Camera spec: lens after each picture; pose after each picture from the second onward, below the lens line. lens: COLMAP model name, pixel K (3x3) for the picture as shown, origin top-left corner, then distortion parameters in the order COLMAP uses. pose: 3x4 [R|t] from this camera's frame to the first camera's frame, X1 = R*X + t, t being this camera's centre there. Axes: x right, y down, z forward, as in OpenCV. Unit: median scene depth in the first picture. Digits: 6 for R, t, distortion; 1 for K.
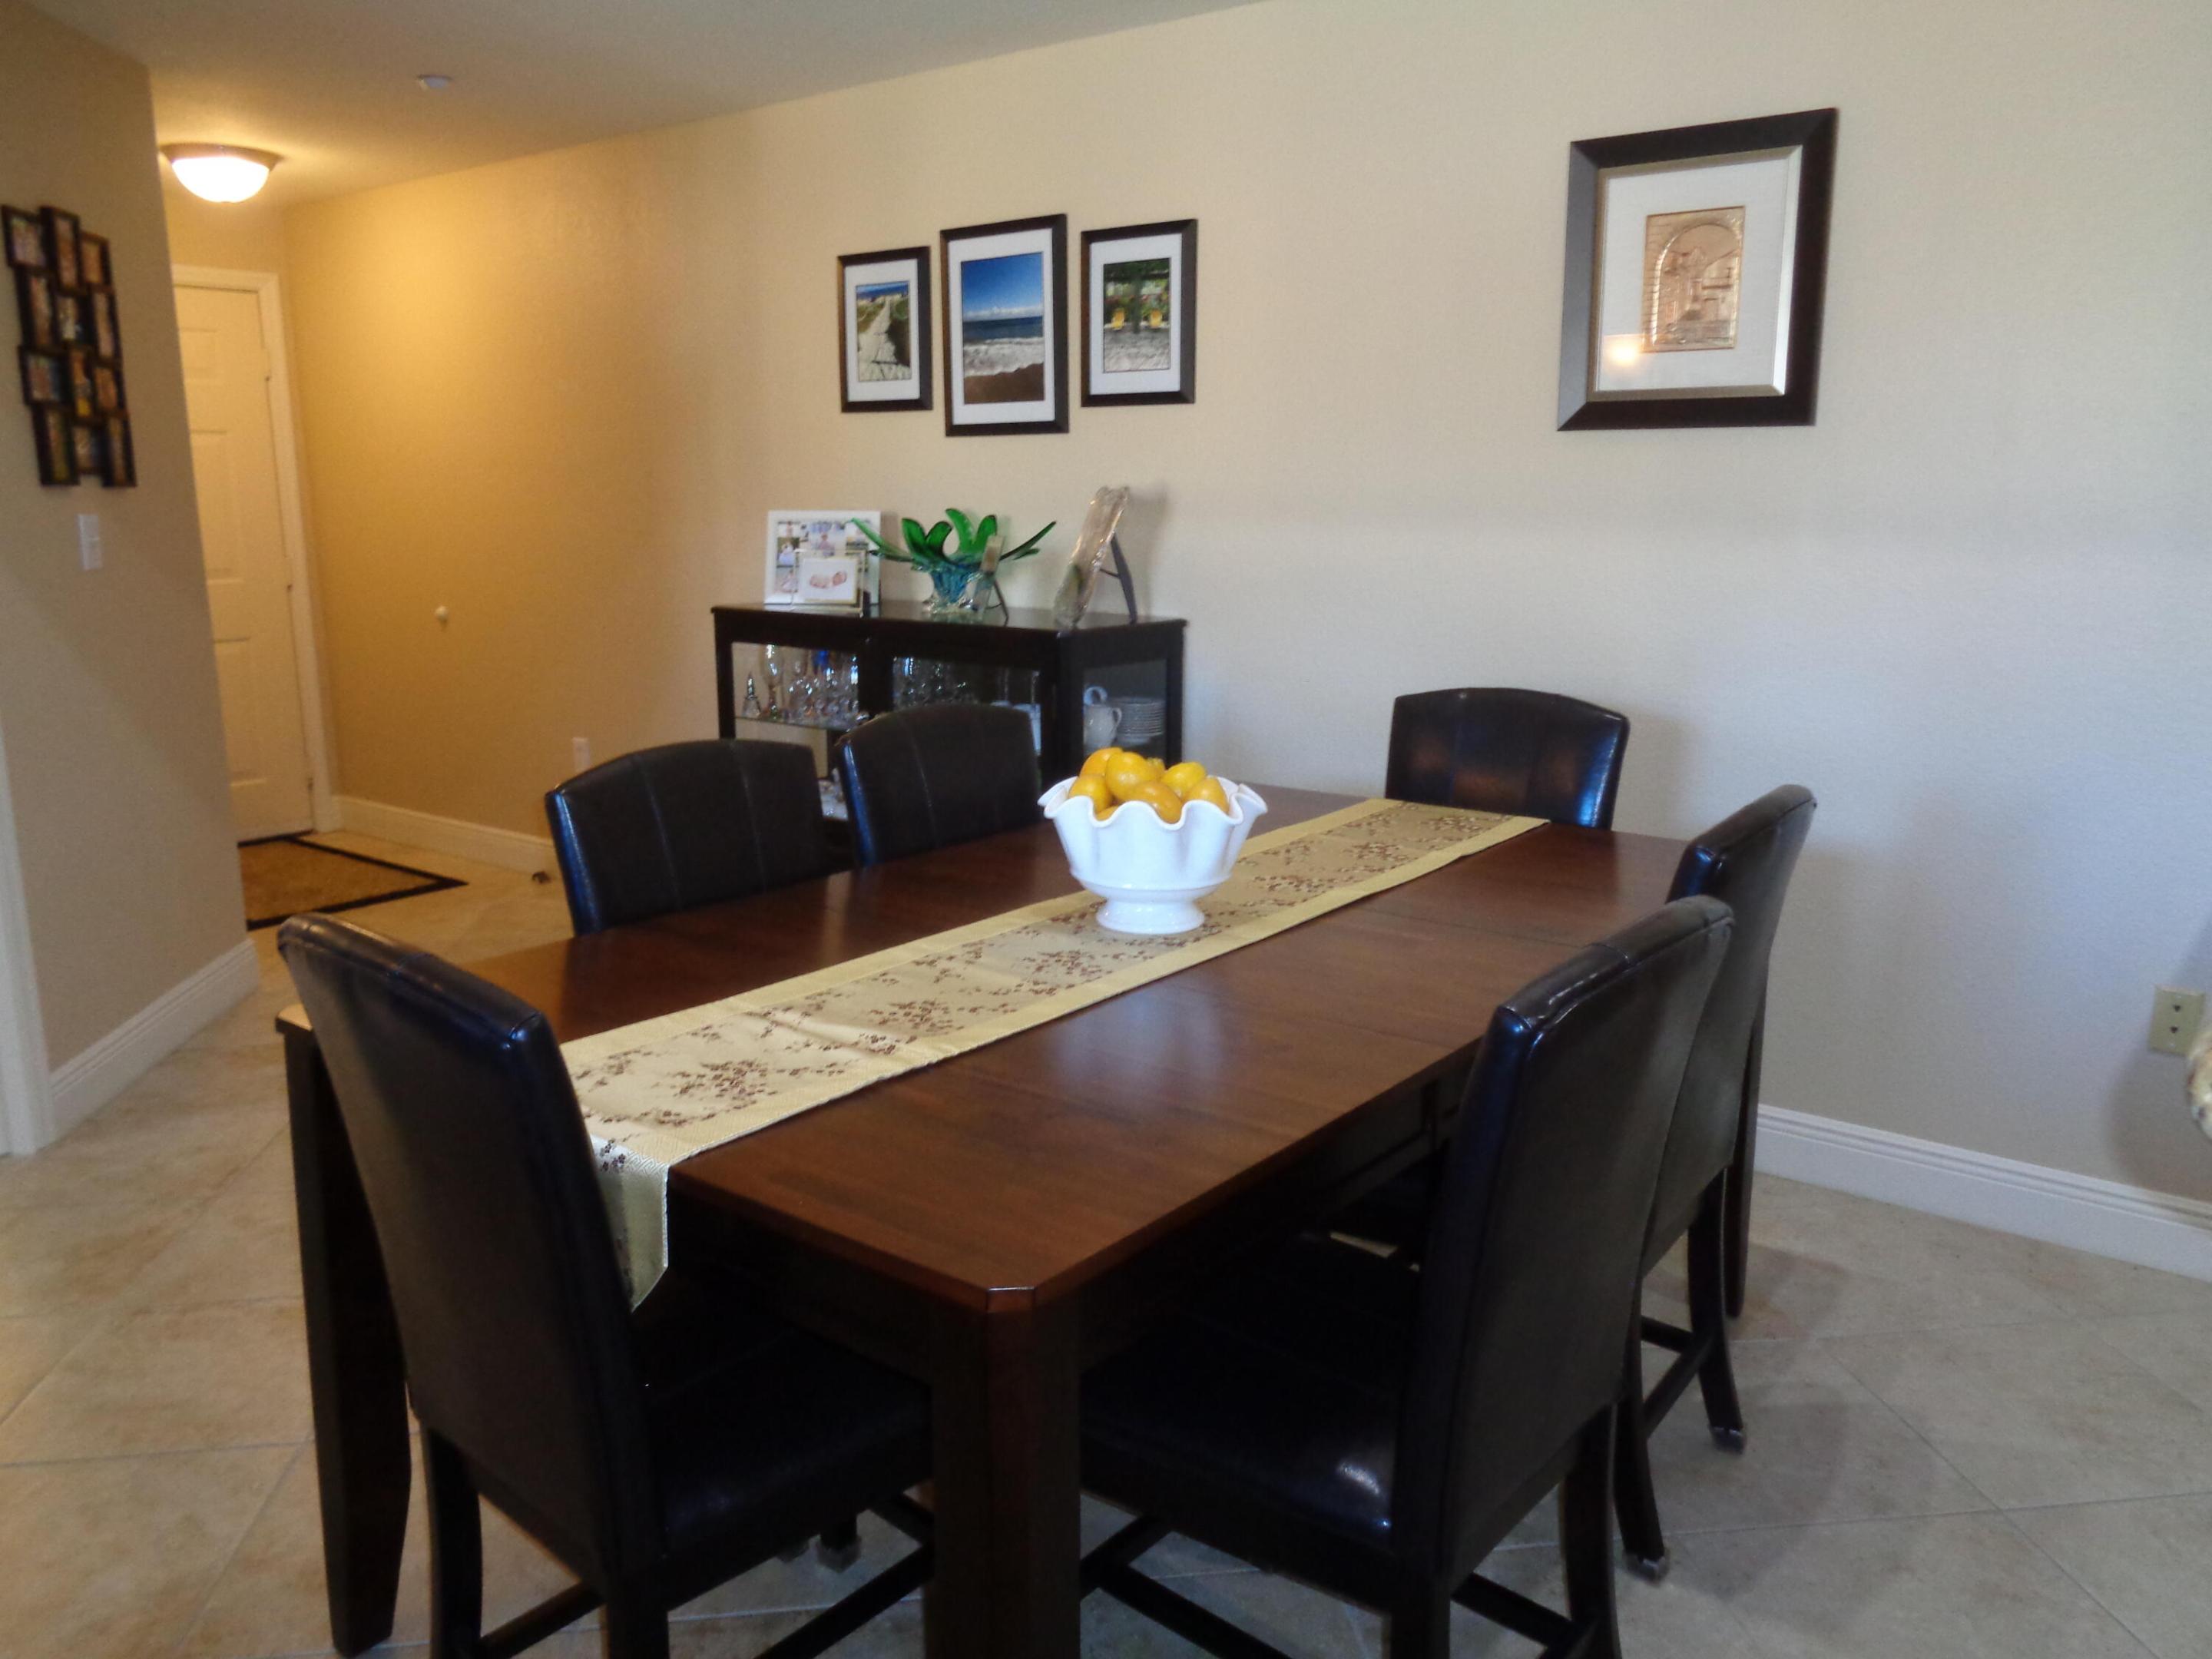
lens RADIAL K [[1652.5, 0, 1102.9], [0, 1652.5, 818.3], [0, 0, 1]] dist [-0.009028, -0.006964]
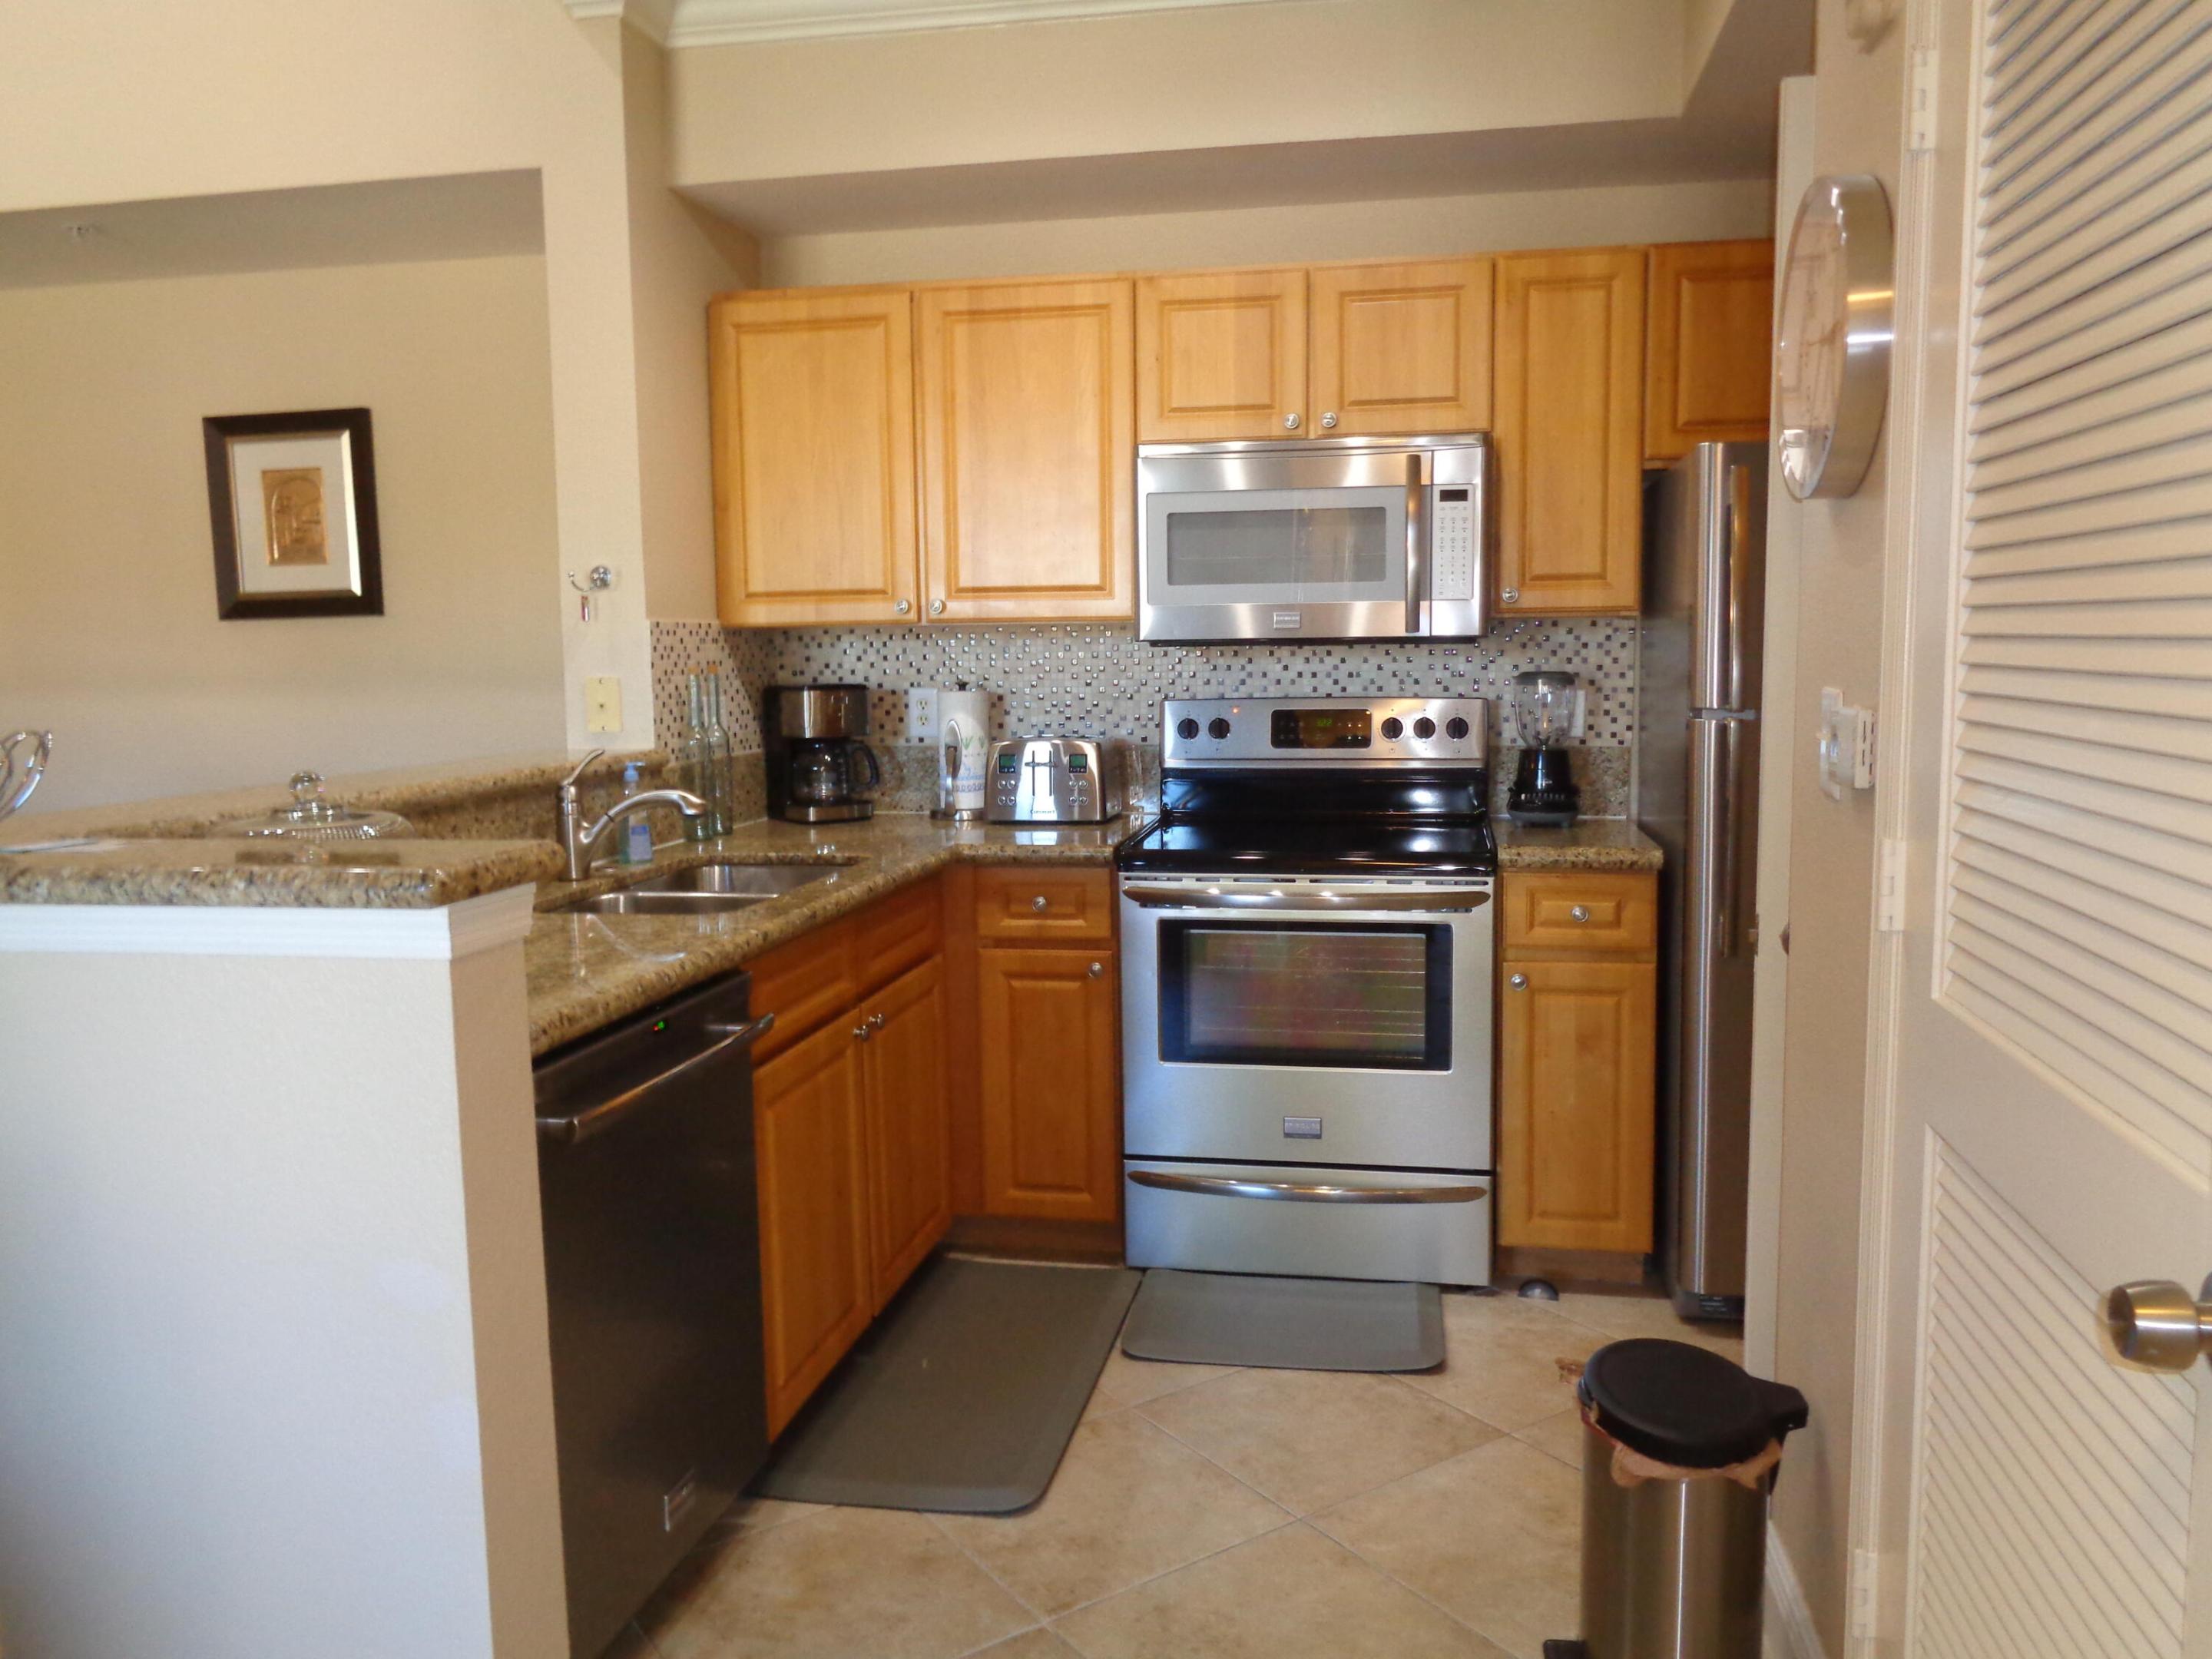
lens RADIAL K [[1680.2, 0, 1100.7], [0, 1680.2, 808.5], [0, 0, 1]] dist [0.001459, 0.008060]
pose [[0.894573, -0.062460, 0.442536, 0.246426], [0.109455, 0.990650, -0.081440, 0.091866], [-0.433311, 0.121292, 0.893045, -0.440576]]
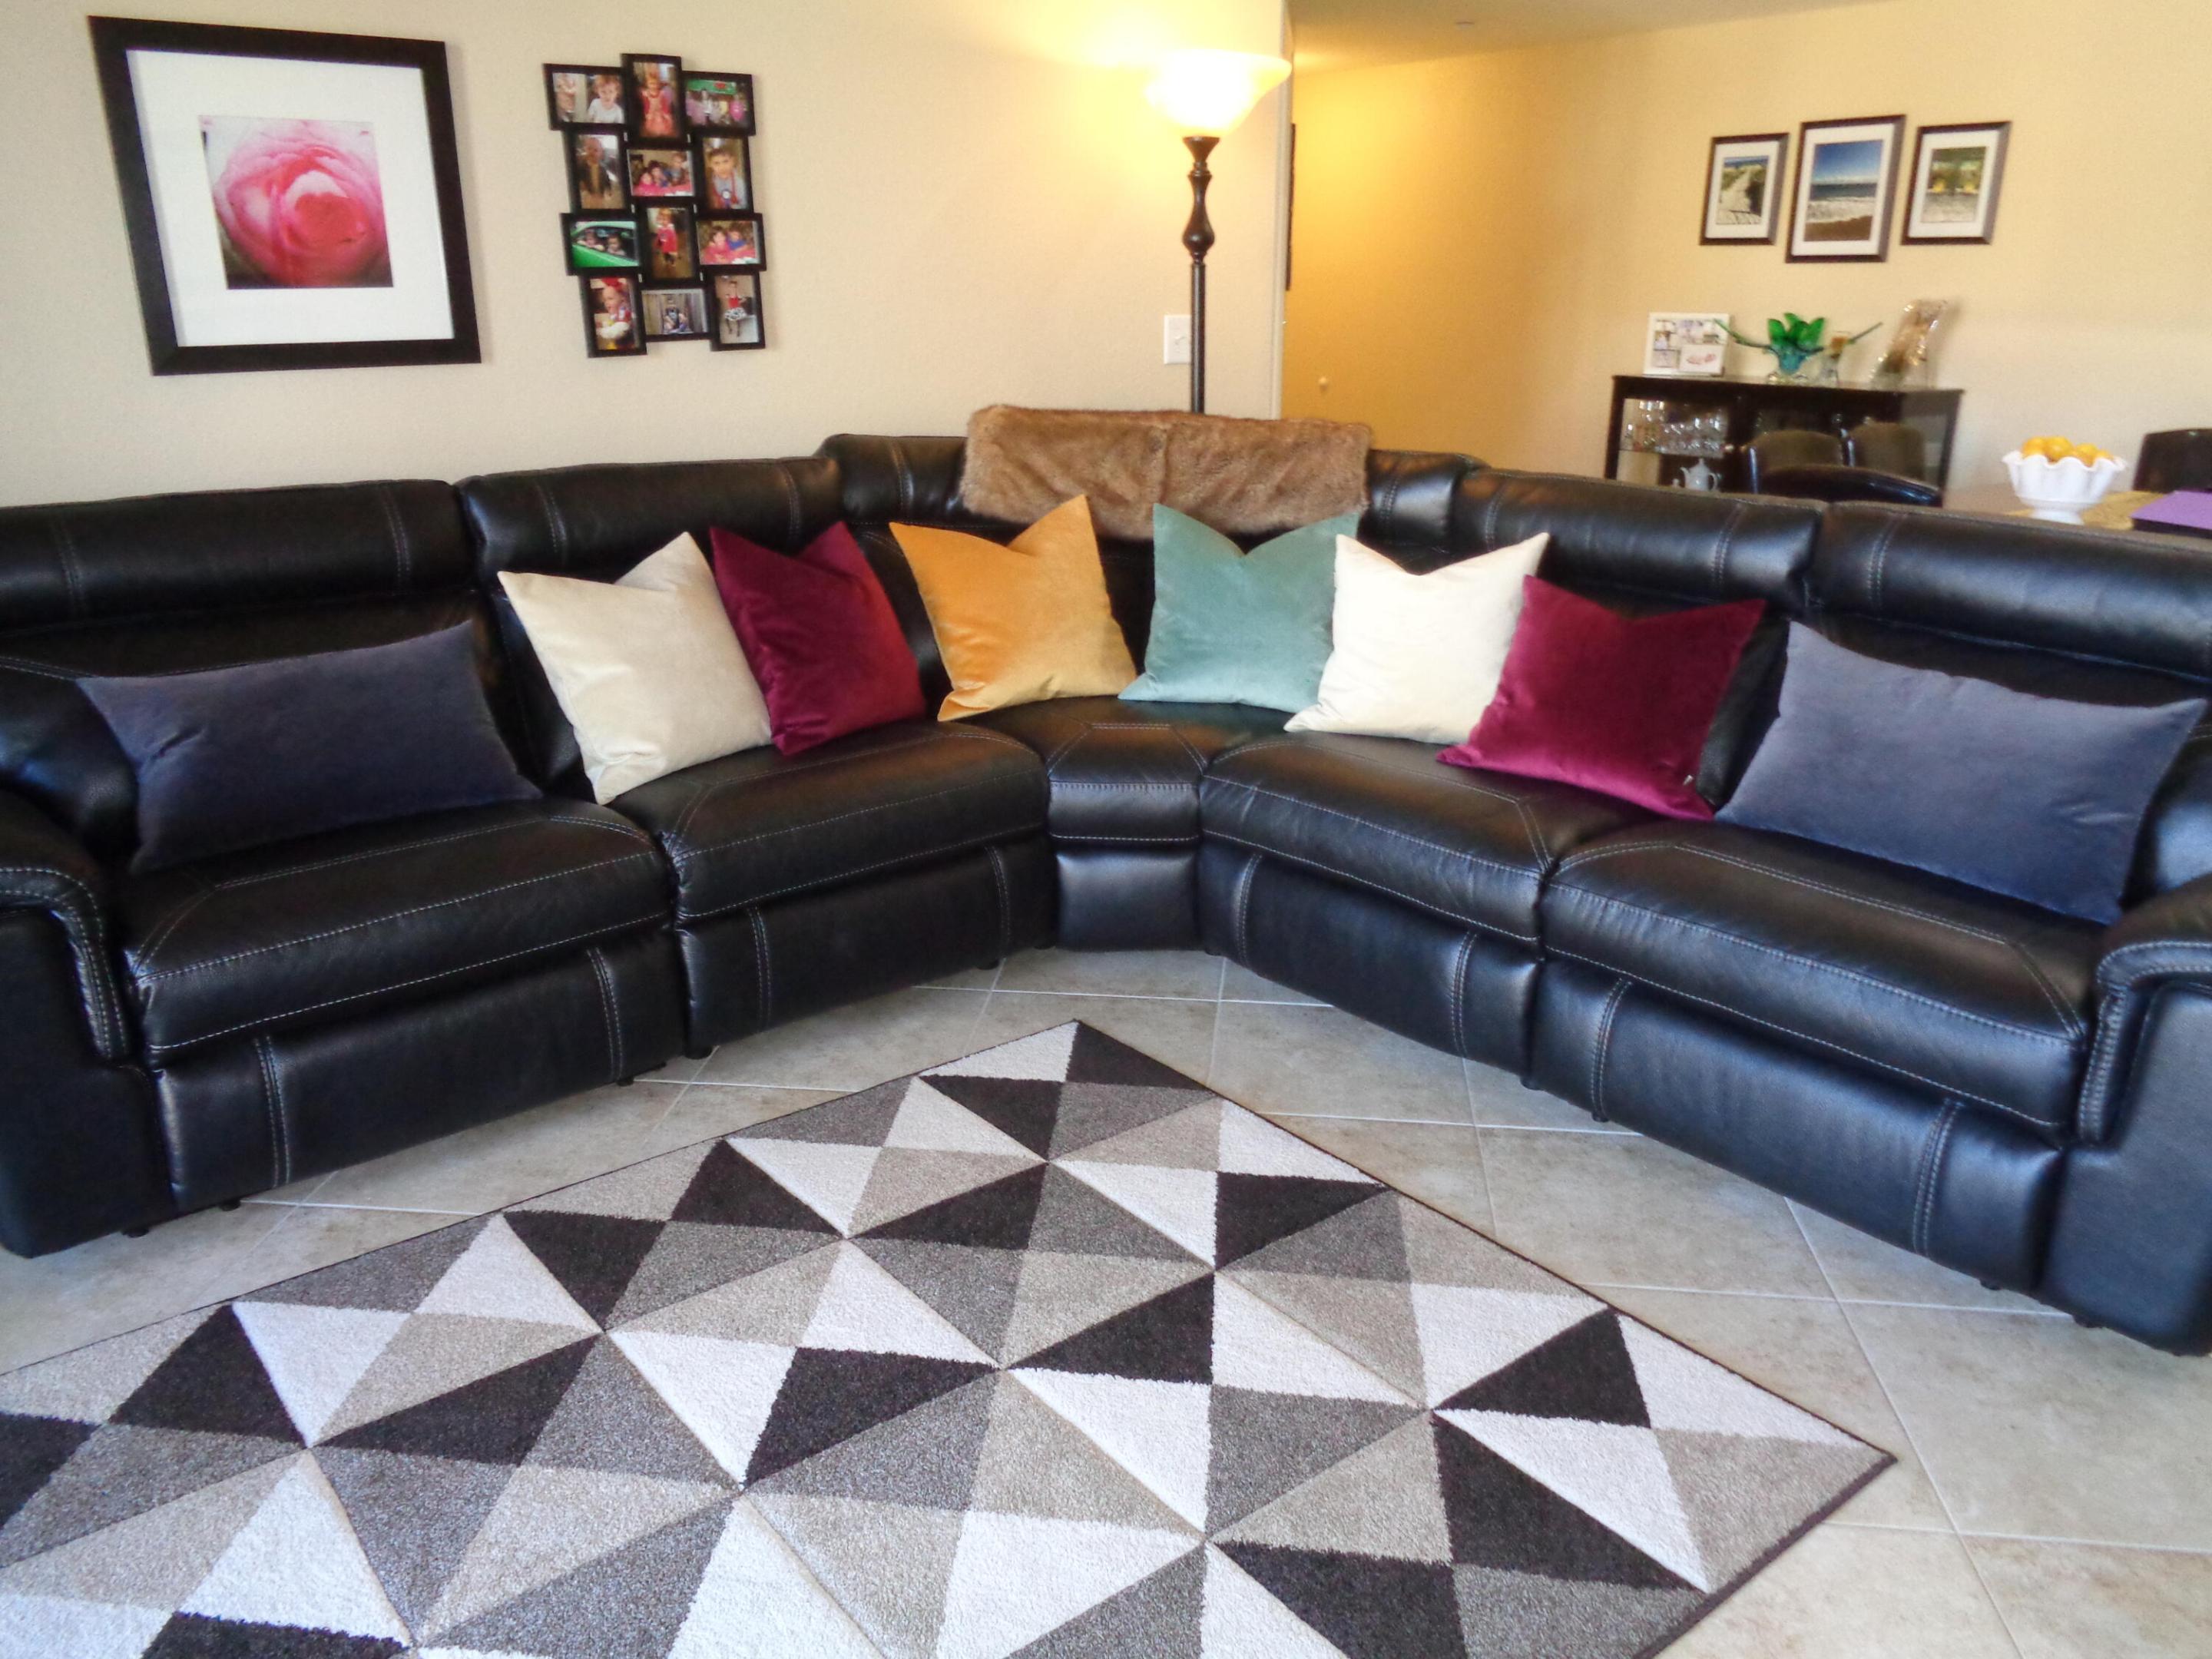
lens RADIAL K [[1618.1, 0, 1106.0], [0, 1618.1, 829.5], [0, 0, 1]] dist [-0.005568, -0.003101]
pose [[0.968708, 0.085313, -0.233080, -0.330643], [-0.055599, 0.989794, 0.131213, 0.130957], [0.241896, -0.114148, 0.963565, -0.678482]]
